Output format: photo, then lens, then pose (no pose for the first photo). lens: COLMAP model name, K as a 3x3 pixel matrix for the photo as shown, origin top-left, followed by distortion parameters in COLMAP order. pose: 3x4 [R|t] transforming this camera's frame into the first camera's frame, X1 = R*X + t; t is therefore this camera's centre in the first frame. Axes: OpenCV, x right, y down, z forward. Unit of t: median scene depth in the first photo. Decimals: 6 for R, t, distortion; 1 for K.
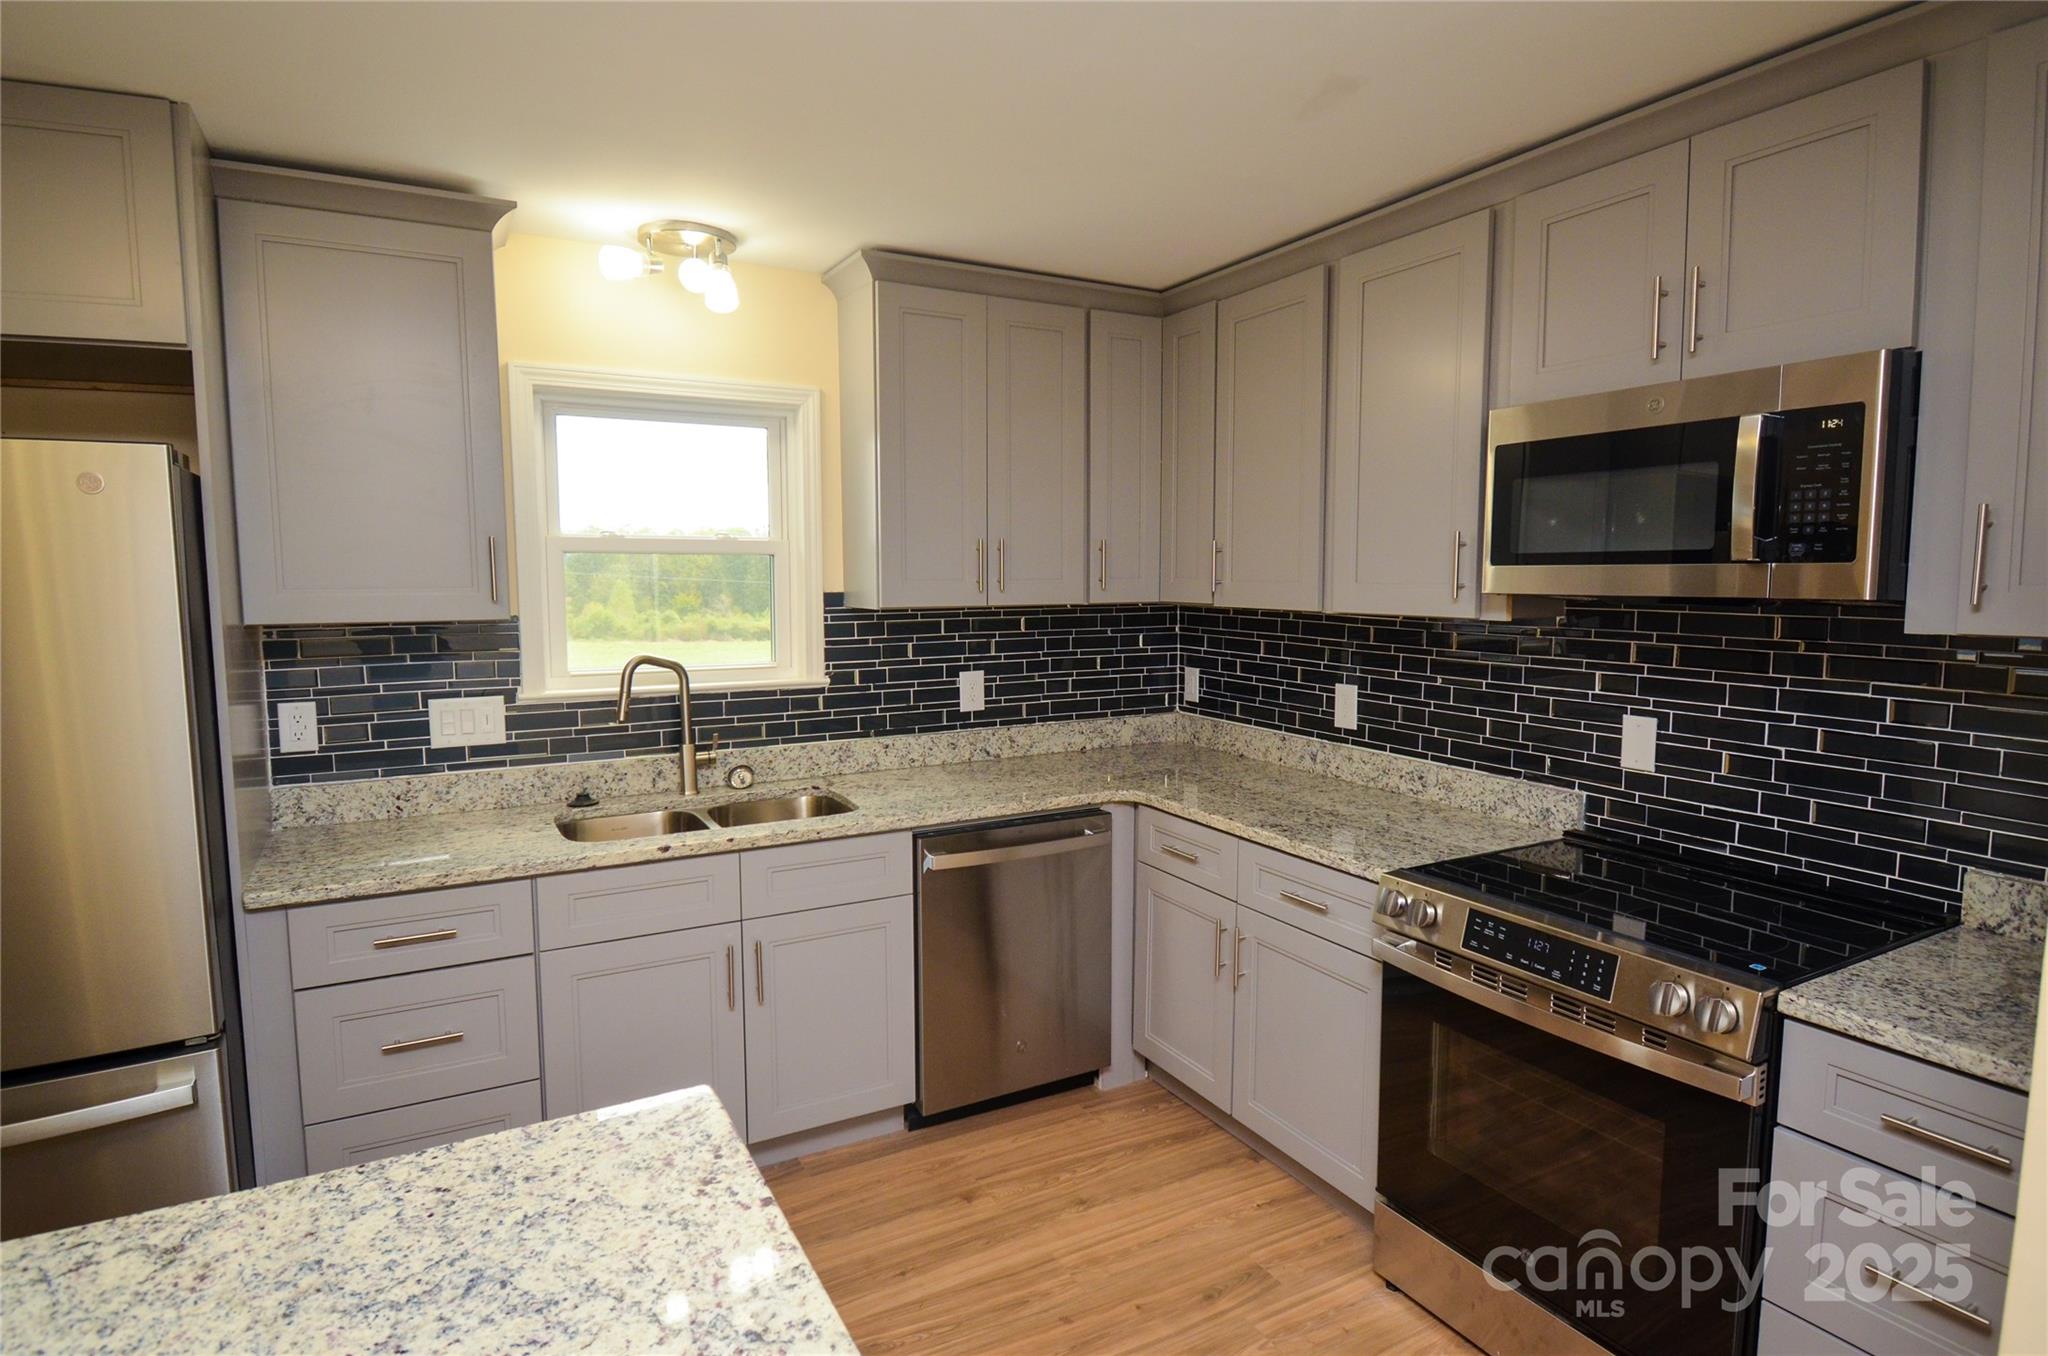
lens RADIAL K [[1102.3, 0, 1031.0], [0, 1102.3, 681.0], [0, 0, 1]] dist [-0.008102, -0.005211]
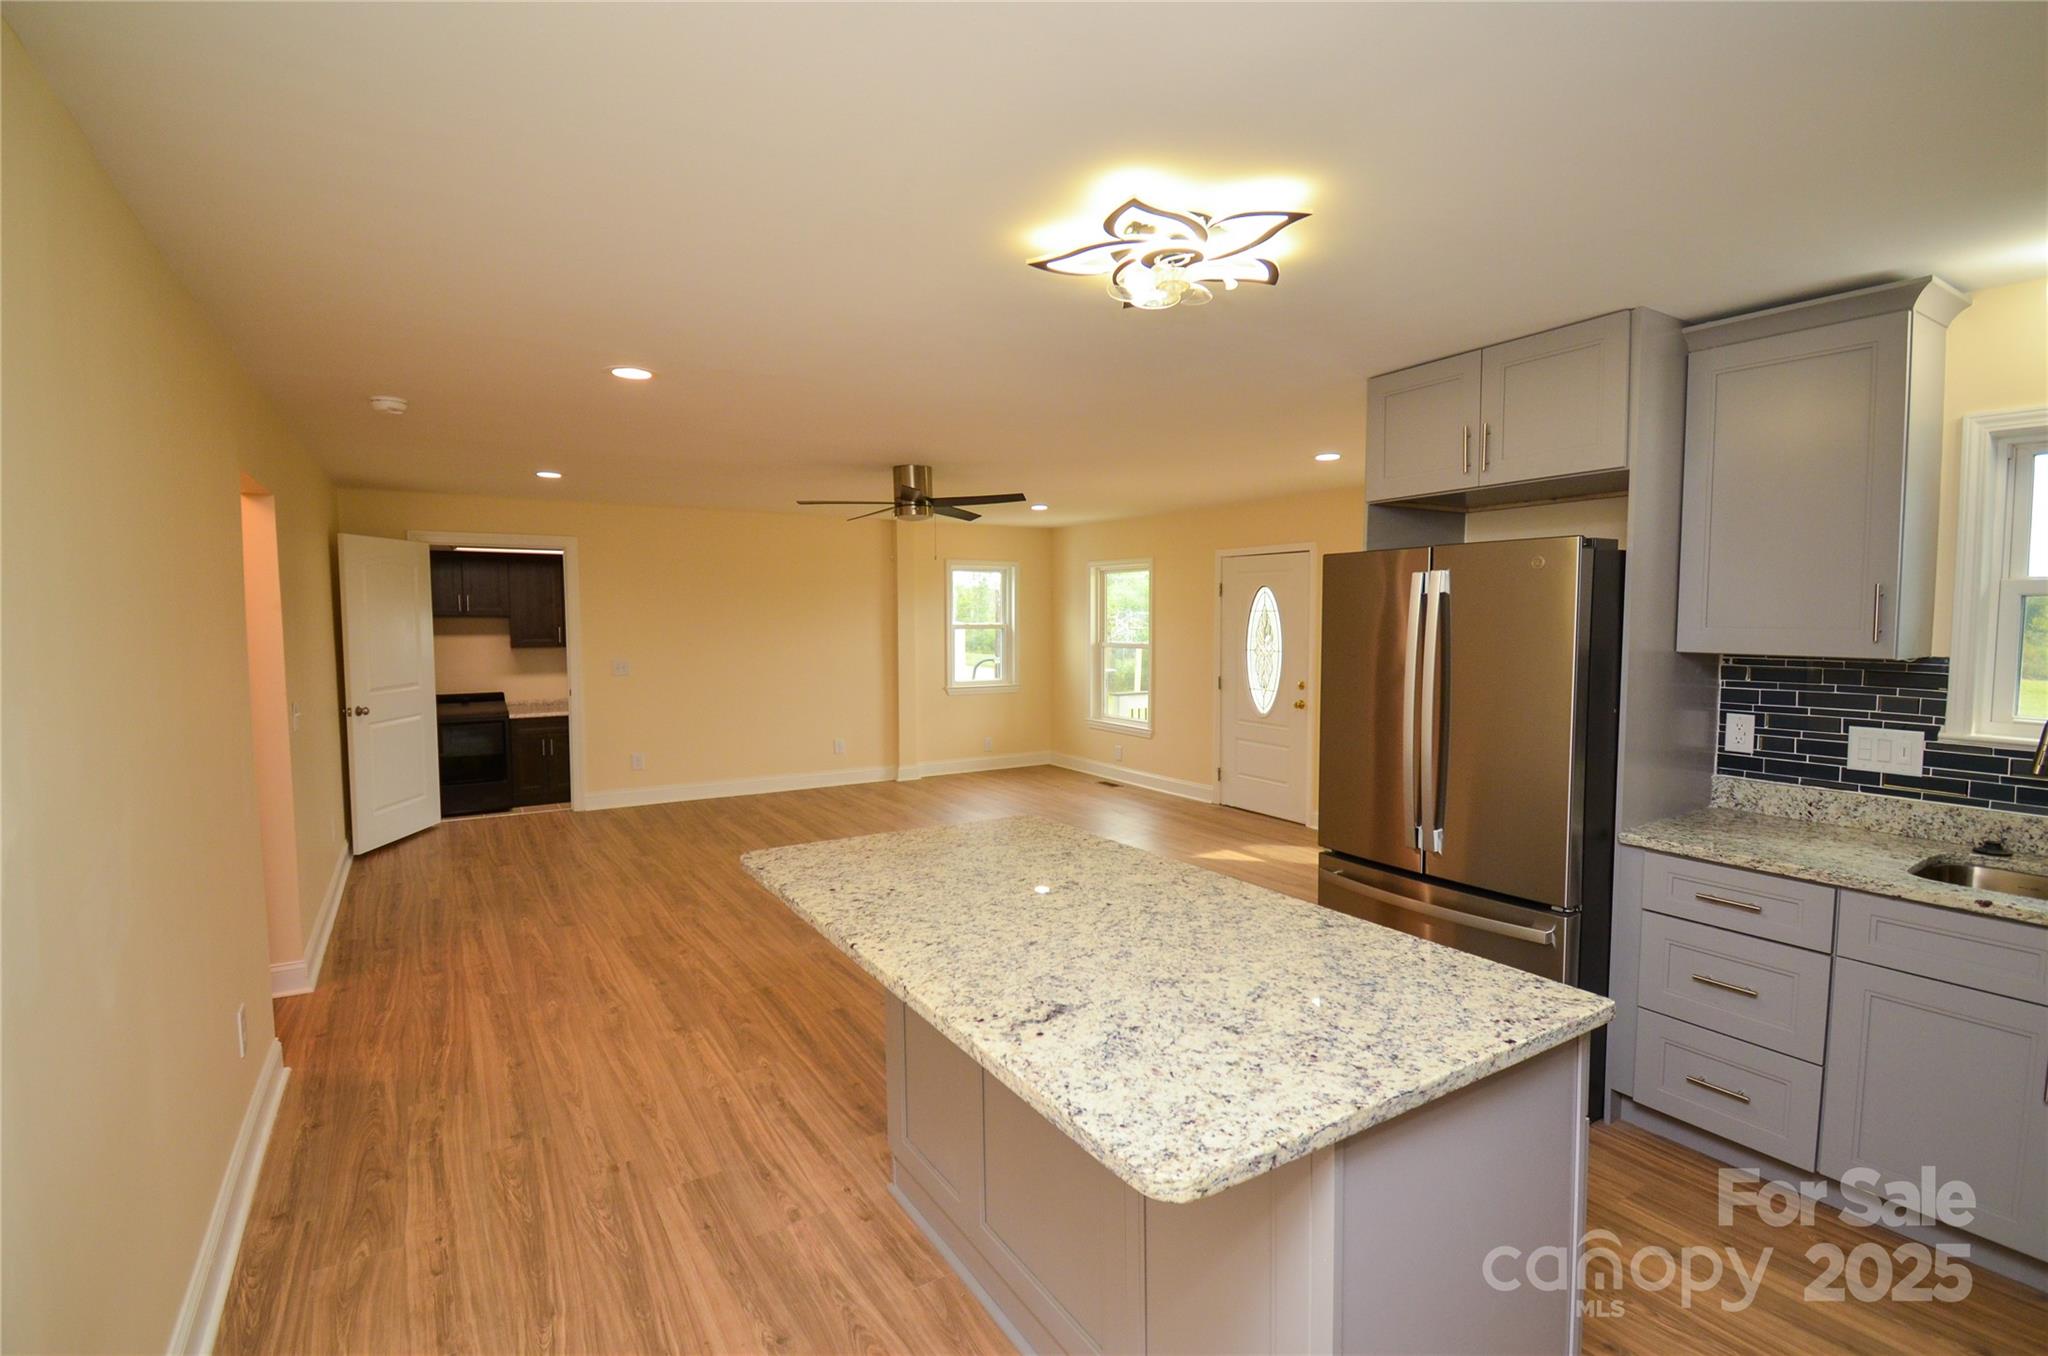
lens RADIAL K [[910.9, 0, 1025.0], [0, 910.9, 670.9], [0, 0, 1]] dist [0.002760, -0.005968]
pose [[0.058429, 0.068681, -0.995926, 0.349248], [-0.098559, 0.993153, 0.062707, -0.015189], [0.993414, 0.094494, 0.064798, 0.080861]]
